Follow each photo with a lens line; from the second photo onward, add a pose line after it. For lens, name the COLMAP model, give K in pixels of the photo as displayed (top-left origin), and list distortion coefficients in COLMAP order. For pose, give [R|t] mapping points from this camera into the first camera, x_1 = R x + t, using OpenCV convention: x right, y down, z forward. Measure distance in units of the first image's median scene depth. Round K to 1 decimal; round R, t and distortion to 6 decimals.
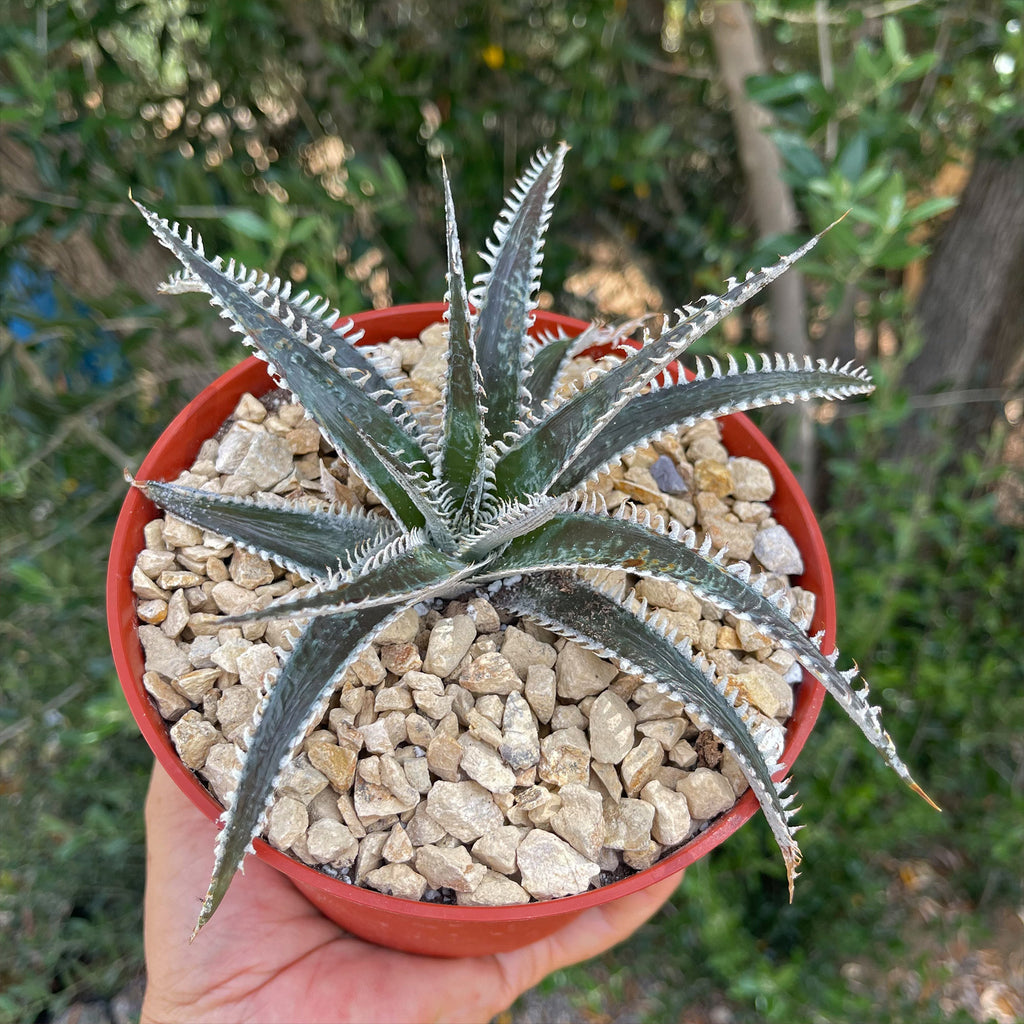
lens RADIAL K [[1146.4, 0, 512.0], [0, 1146.4, 512.0], [0, 0, 1]] dist [0.087342, -0.308243]
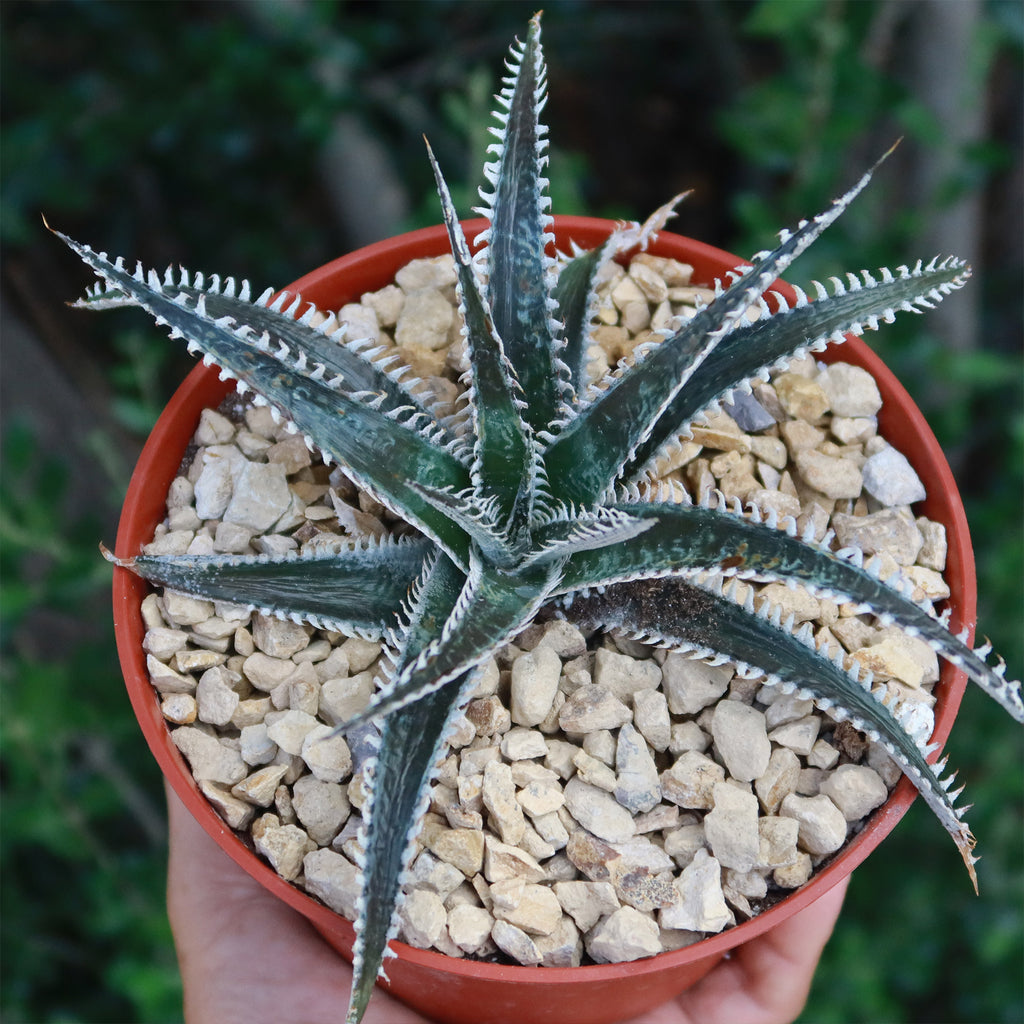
lens RADIAL K [[2291.5, 0, 468.1], [0, 2291.5, 423.7], [0, 0, 1]] dist [0.076674, -0.525867]
pose [[0.980661, -0.195070, 0.015867, -0.092597], [0.192720, 0.976604, 0.095414, -0.243046], [-0.034108, -0.090511, 0.995311, -0.679963]]
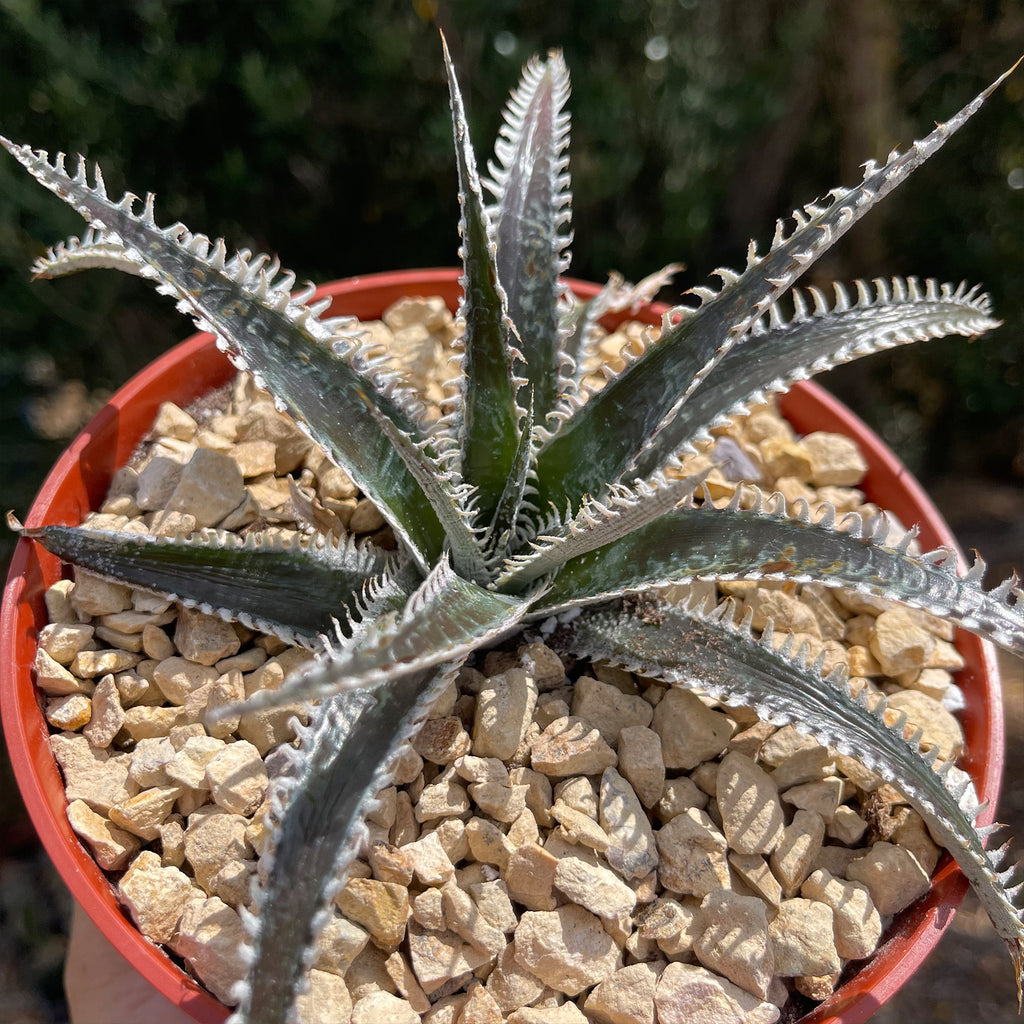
lens RADIAL K [[1152.2, 0, 512.0], [0, 1152.2, 512.0], [0, 0, 1]] dist [0.004961, -0.007744]
pose [[0.988455, -0.091480, 0.120780, -0.124362], [0.097165, 0.994380, -0.042038, 0.022330], [-0.116256, 0.053288, 0.991789, 0.283429]]
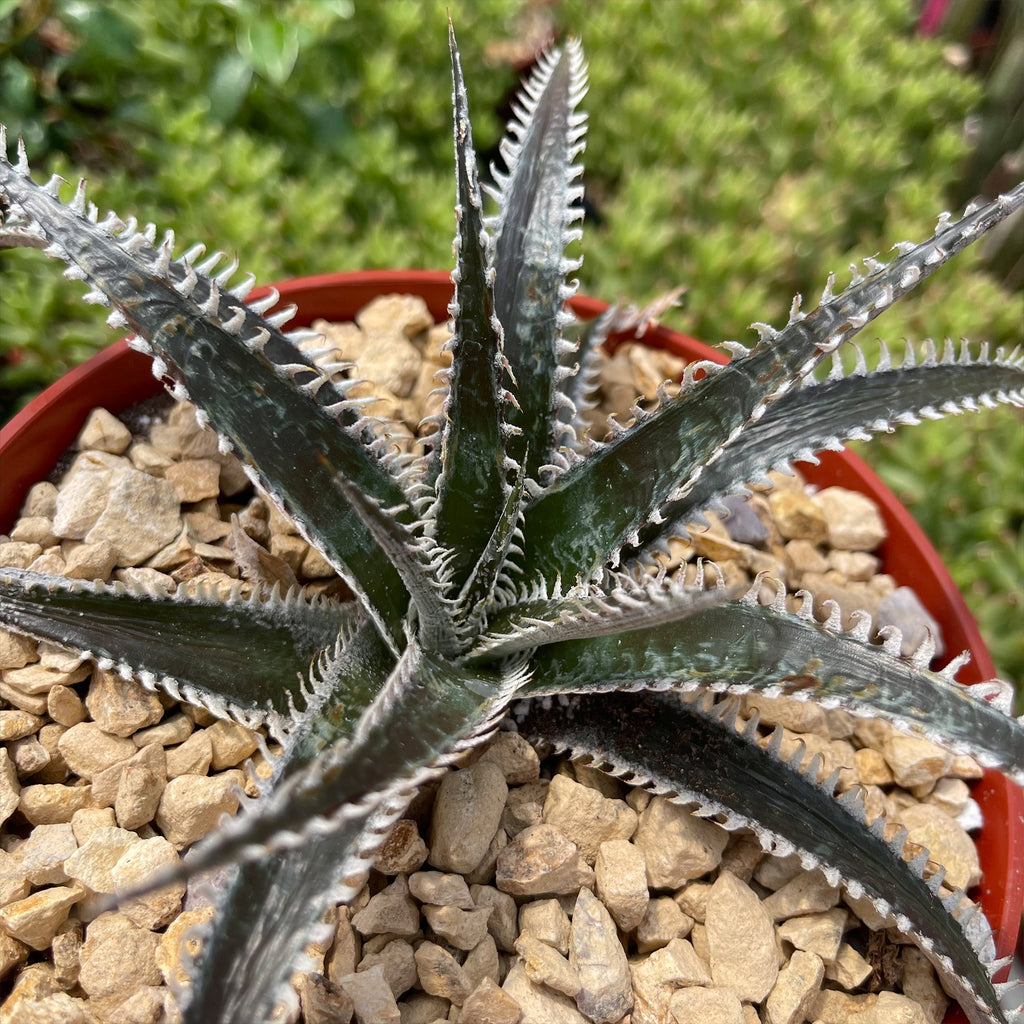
lens RADIAL K [[1150.8, 0, 535.4], [0, 1150.8, 509.8], [0, 0, 1]] dist [-0.004495, -0.055496]
pose [[0.985216, -0.029024, 0.168838, -0.117422], [0.029643, 0.999560, -0.001145, -0.044960], [-0.168730, 0.006133, 0.985643, 0.385888]]
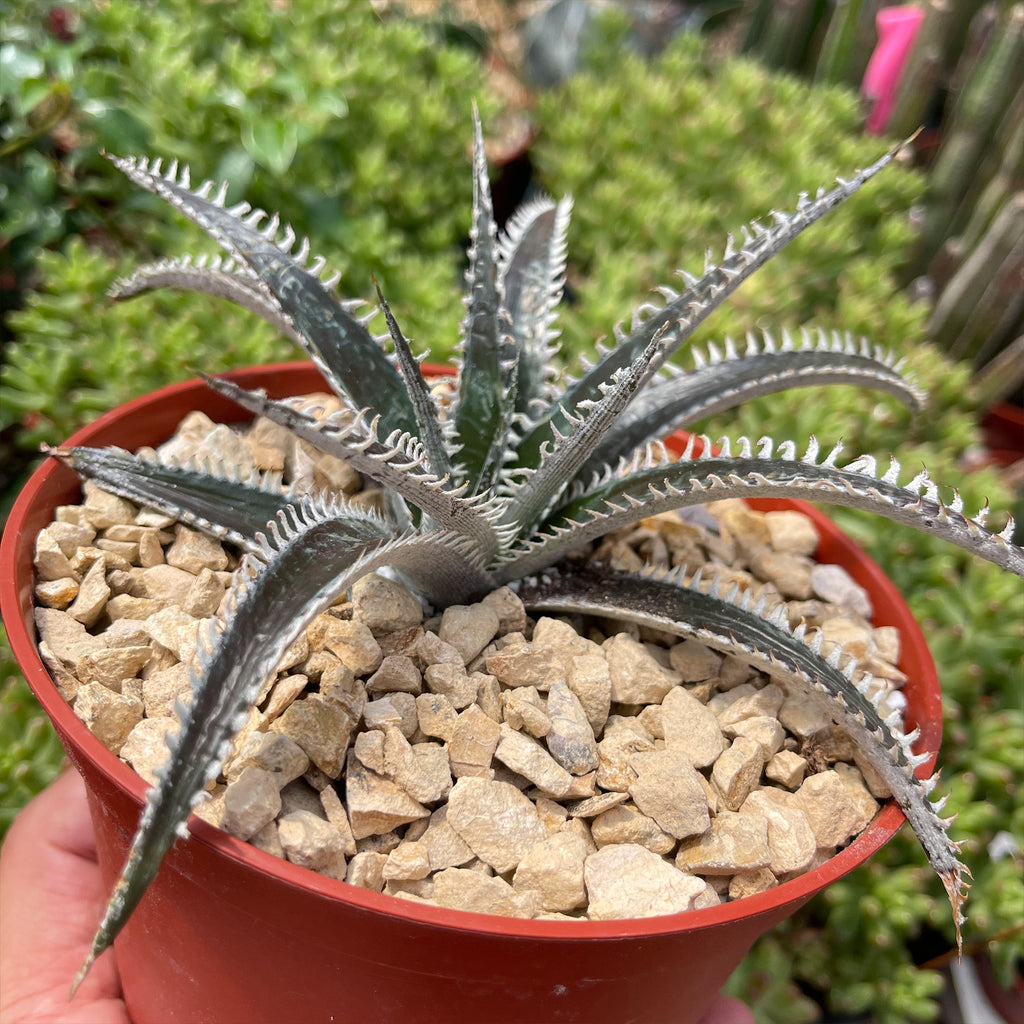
lens RADIAL K [[1152.8, 0, 535.5], [0, 1152.8, 477.0], [0, 0, 1]] dist [0.006540, -0.013037]
pose [[0.989135, 0.048870, 0.138650, -0.118054], [0.012440, 0.911923, -0.410174, 0.330379], [-0.146483, 0.407442, 0.901406, 0.268688]]
